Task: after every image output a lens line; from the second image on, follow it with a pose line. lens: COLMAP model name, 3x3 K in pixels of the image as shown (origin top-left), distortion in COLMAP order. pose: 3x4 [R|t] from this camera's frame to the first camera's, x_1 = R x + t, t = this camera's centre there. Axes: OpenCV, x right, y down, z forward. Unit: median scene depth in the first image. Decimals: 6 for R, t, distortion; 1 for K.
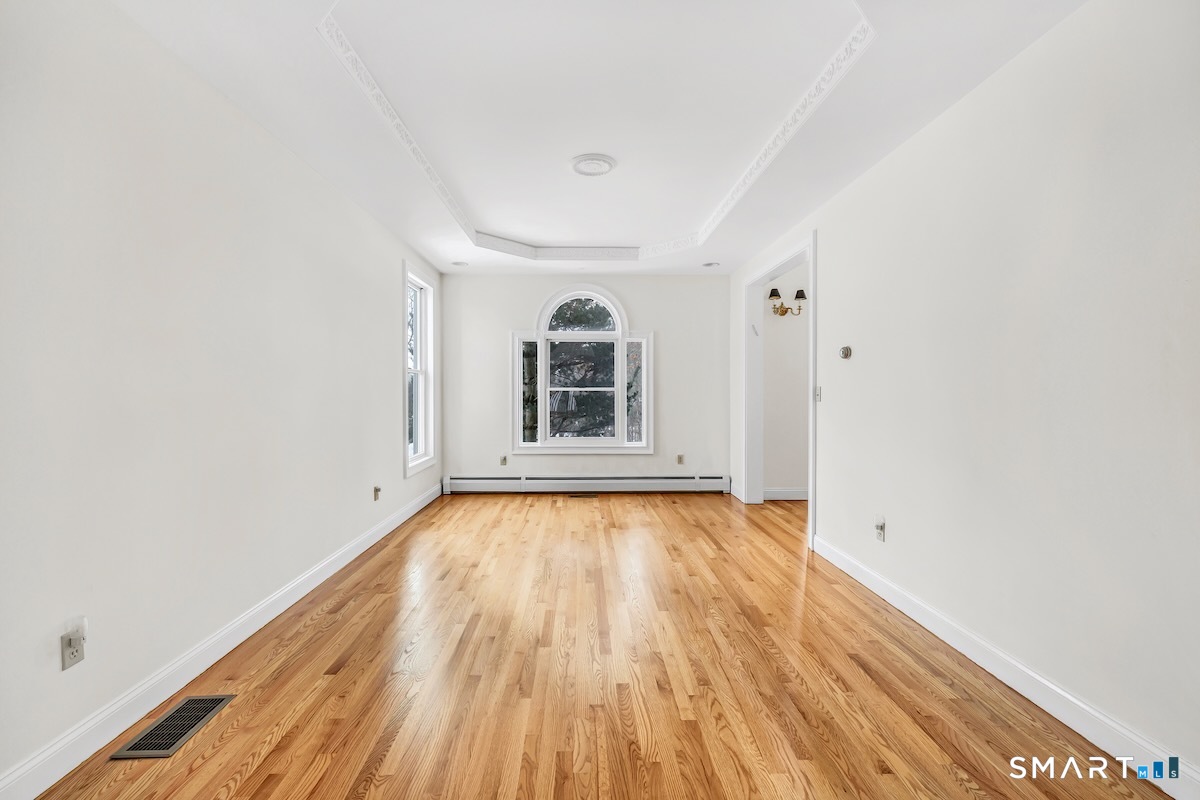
lens RADIAL K [[509.6, 0, 592.4], [0, 509.6, 397.6], [0, 0, 1]] dist [0.002828, 0.001017]
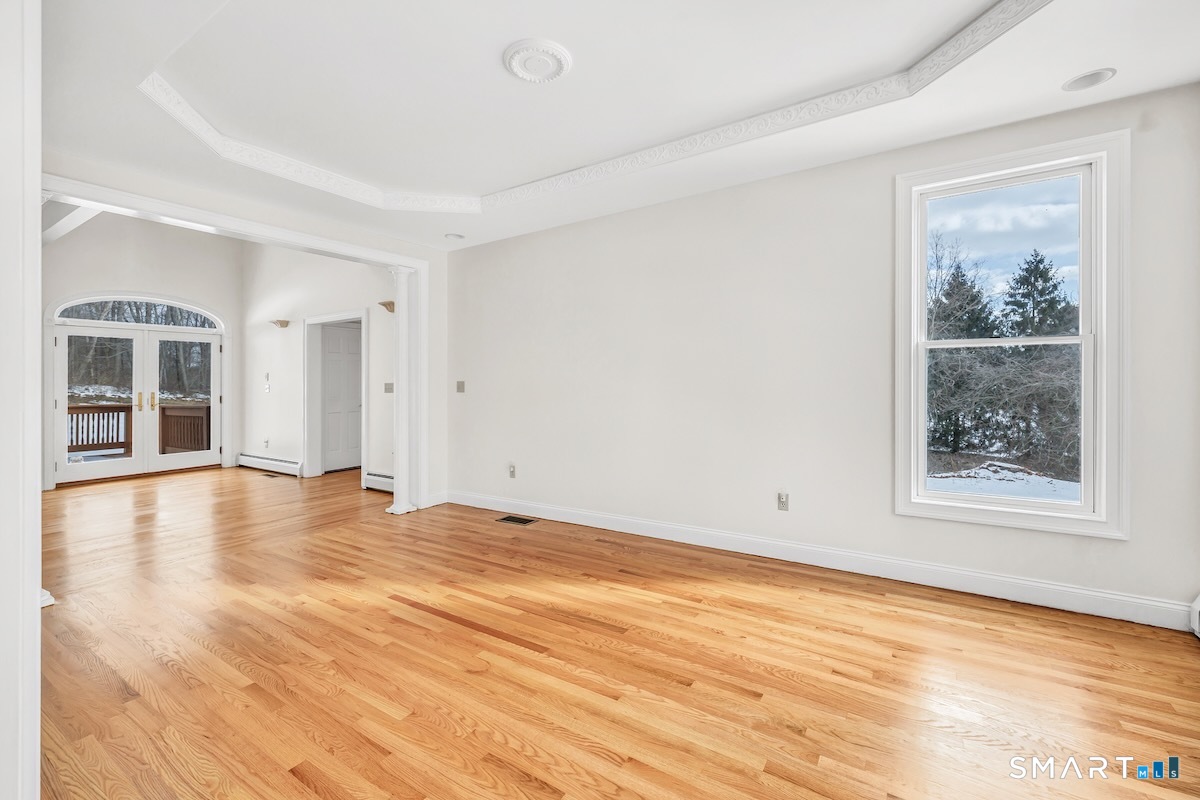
lens RADIAL K [[509.6, 0, 597.0], [0, 509.6, 384.1], [0, 0, 1]] dist [0.002828, 0.001017]
pose [[-0.564733, 0.009016, -0.825224, 0.378342], [-0.000902, 0.999933, 0.011541, -0.015049], [0.825273, 0.007262, -0.564687, 1.041256]]
